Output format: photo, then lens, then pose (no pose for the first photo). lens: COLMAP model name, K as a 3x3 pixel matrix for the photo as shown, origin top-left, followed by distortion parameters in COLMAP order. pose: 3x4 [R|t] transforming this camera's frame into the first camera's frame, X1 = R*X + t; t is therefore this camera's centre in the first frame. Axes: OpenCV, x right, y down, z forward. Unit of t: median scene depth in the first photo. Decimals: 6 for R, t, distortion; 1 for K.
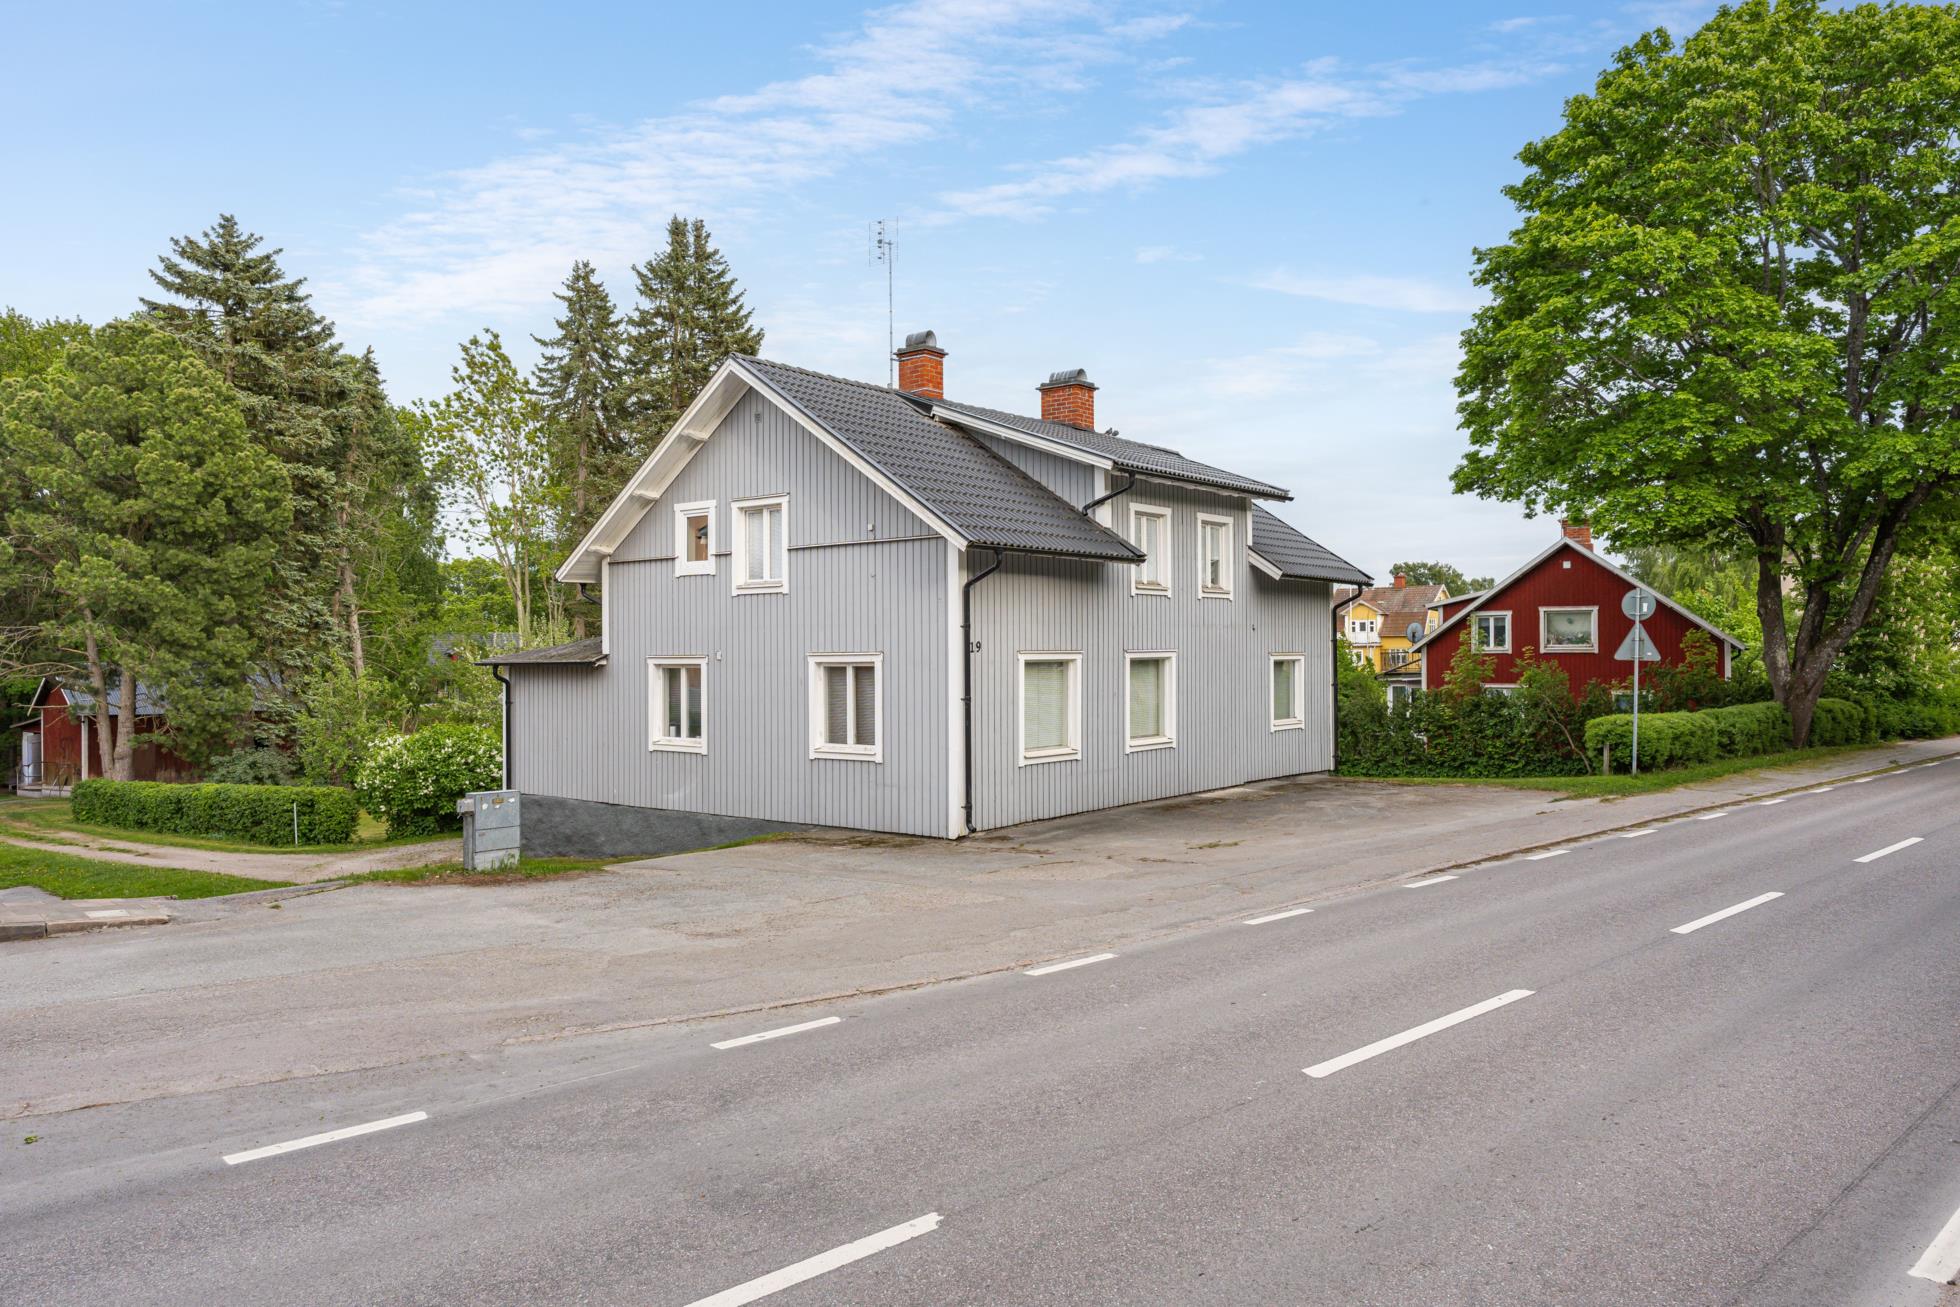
lens RADIAL K [[1345.7, 0, 980.0], [0, 1345.7, 653.5], [0, 0, 1]] dist [-0.006320, -0.007497]
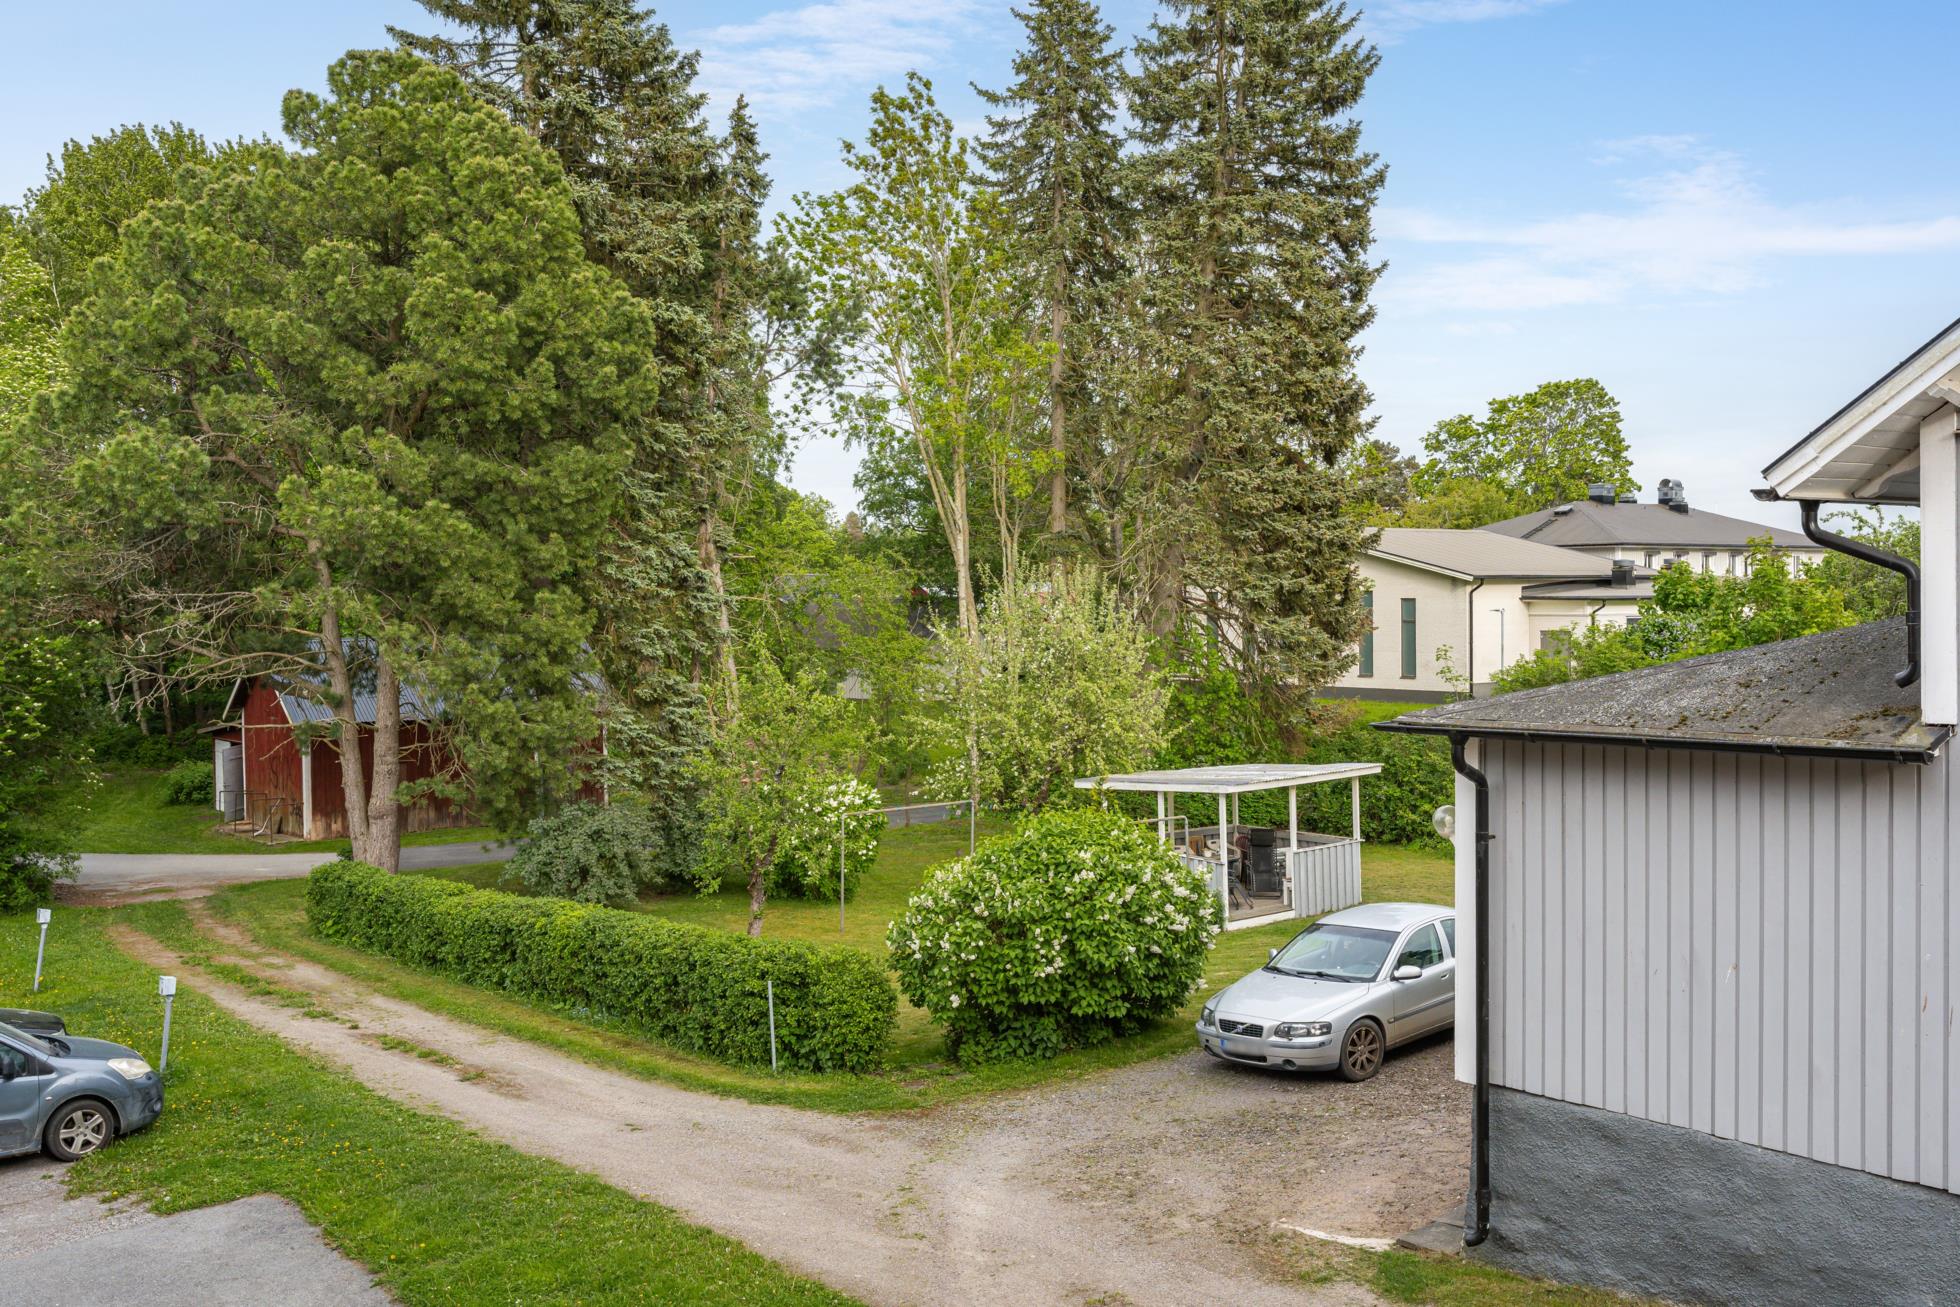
lens RADIAL K [[1791.9, 0, 980.0], [0, 1791.9, 653.5], [0, 0, 1]] dist [0.006817, 0.010744]
pose [[0.978371, 0.002722, -0.206838, -0.237919], [0.004414, 0.999411, 0.034031, -0.018727], [0.206809, -0.034208, 0.977783, 0.312167]]
